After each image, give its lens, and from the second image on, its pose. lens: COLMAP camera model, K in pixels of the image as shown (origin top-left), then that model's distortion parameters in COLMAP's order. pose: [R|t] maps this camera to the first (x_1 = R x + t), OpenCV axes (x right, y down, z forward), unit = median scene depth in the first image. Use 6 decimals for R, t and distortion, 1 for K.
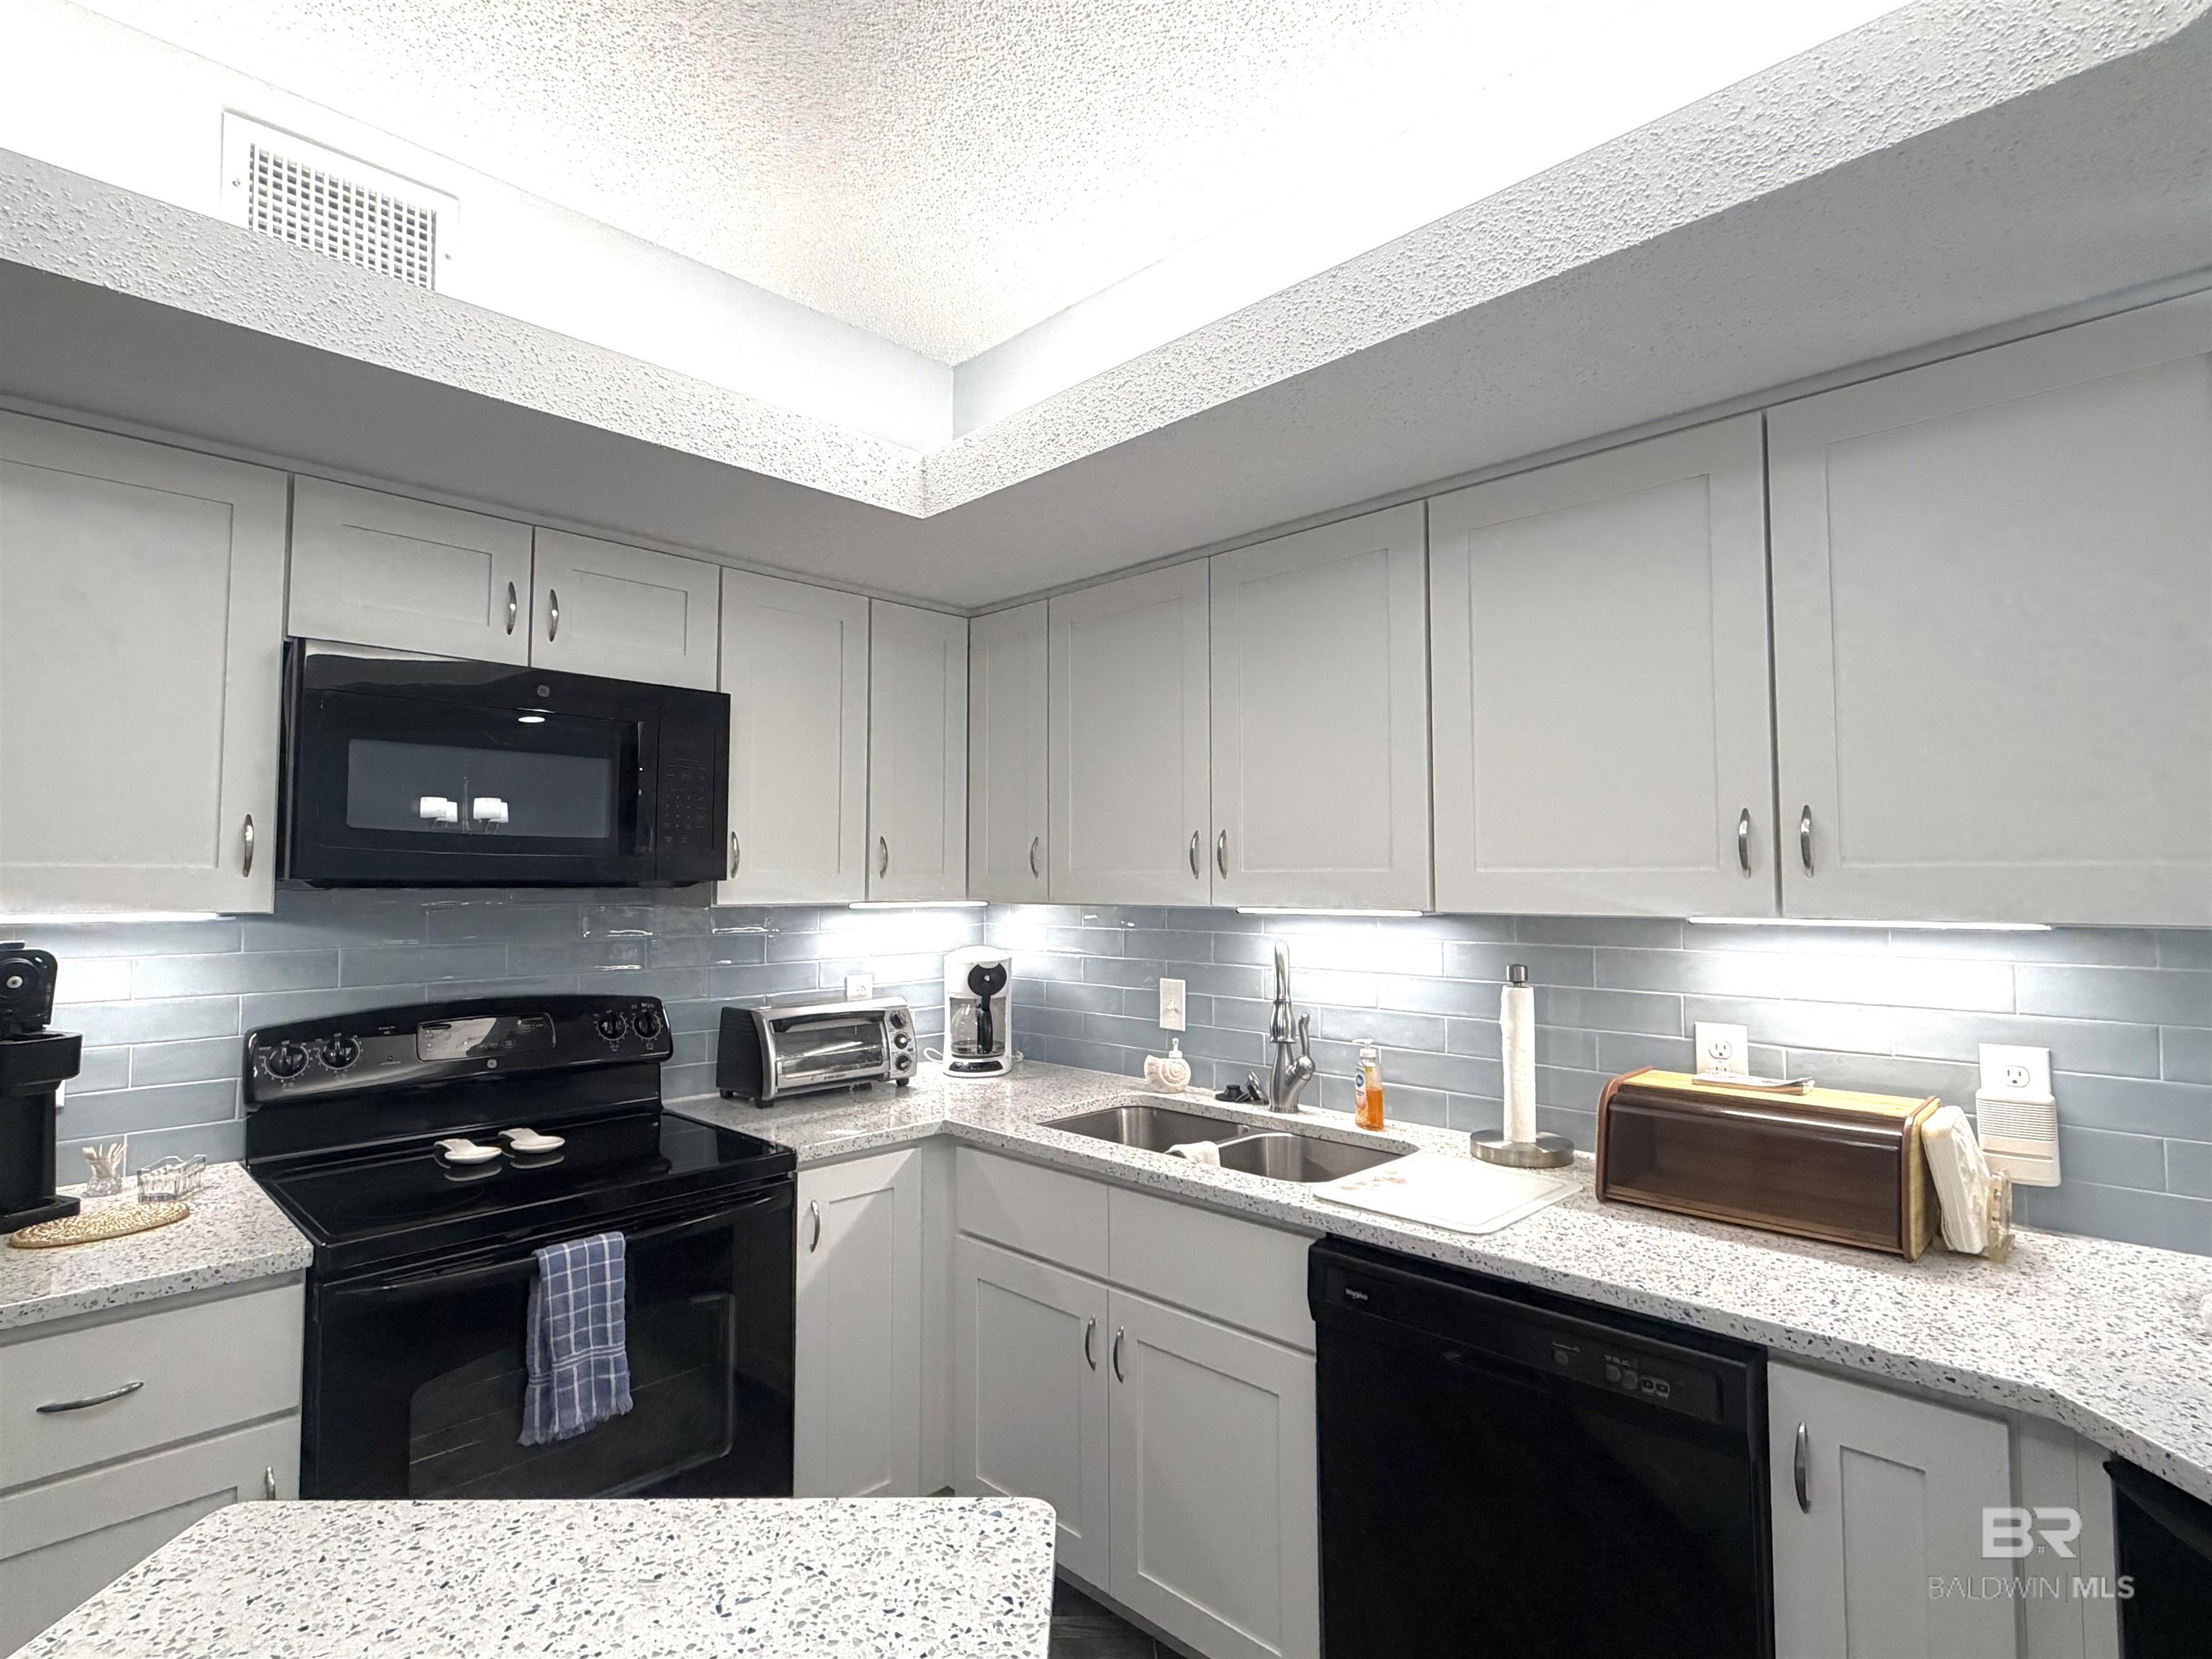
lens RADIAL K [[1115.4, 0, 1106.6], [0, 1115.4, 821.1], [0, 0, 1]] dist [0.020963, 0.000298]
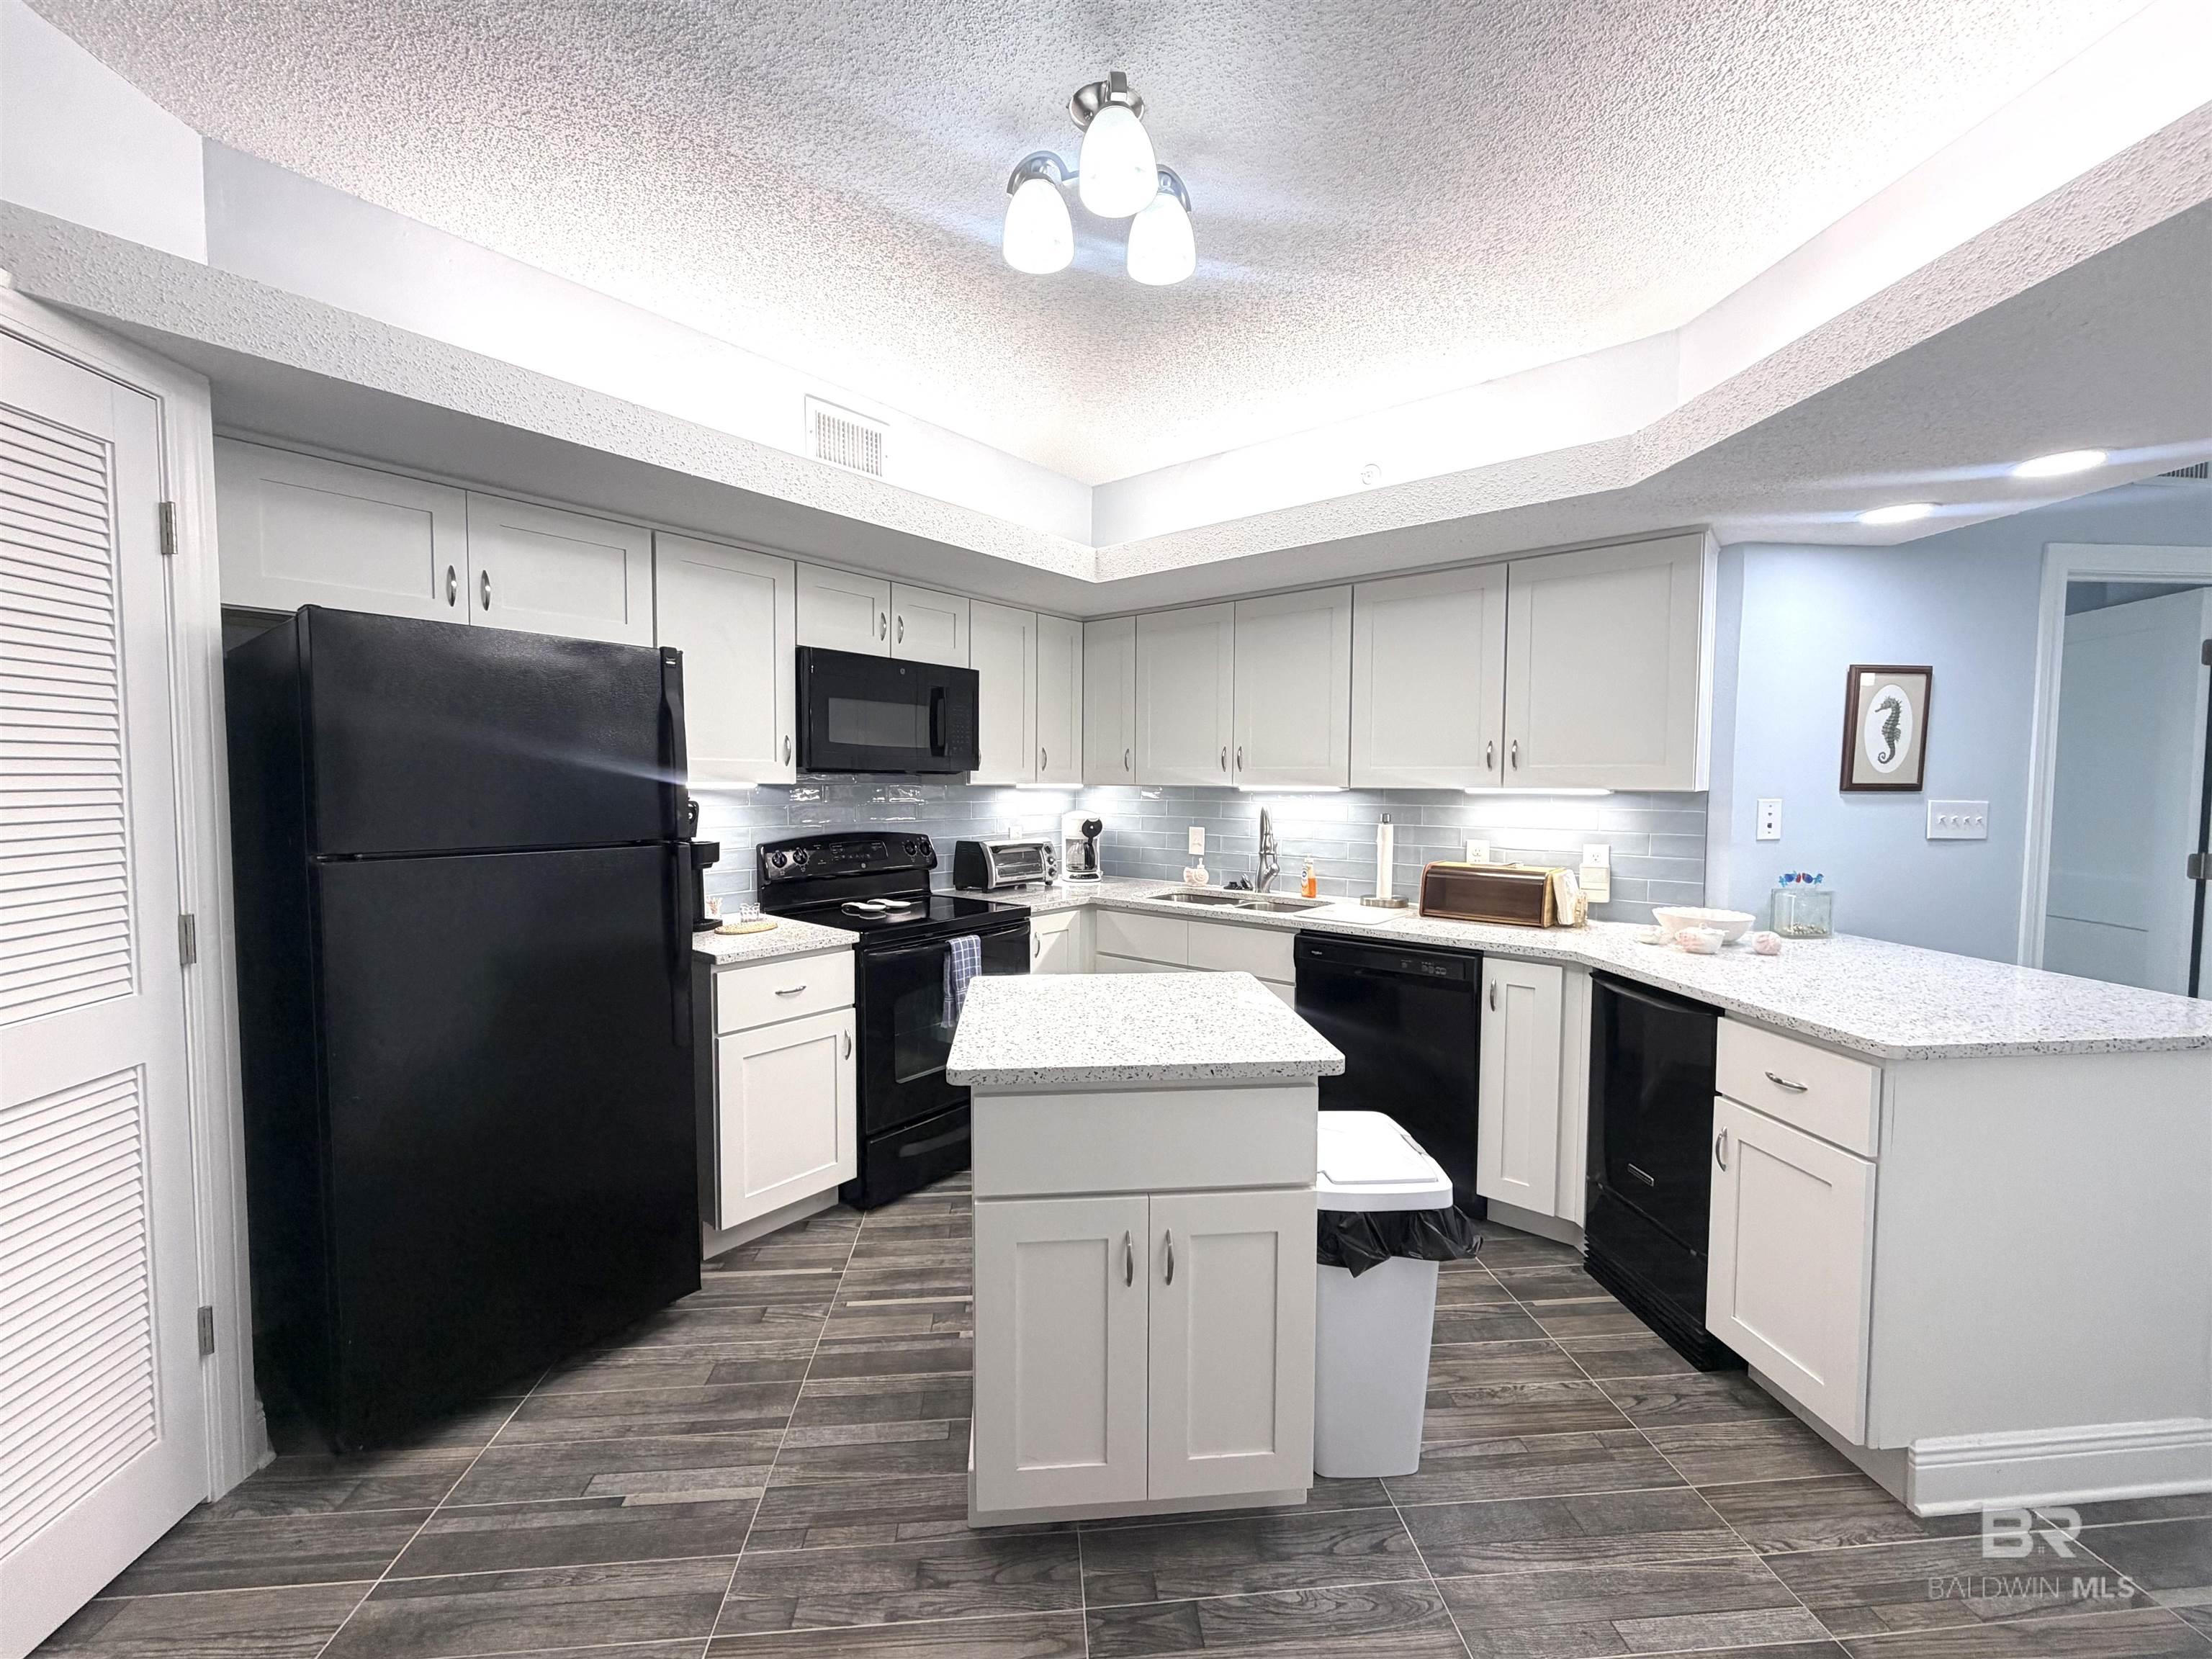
lens RADIAL K [[872.3, 0, 1123.8], [0, 872.3, 817.7], [0, 0, 1]] dist [-0.001069, 0.000391]
pose [[0.995484, 0.000917, 0.094928, -0.239855], [-0.010269, 0.995126, 0.098073, -0.015186], [-0.094376, -0.098605, 0.990641, -0.490809]]
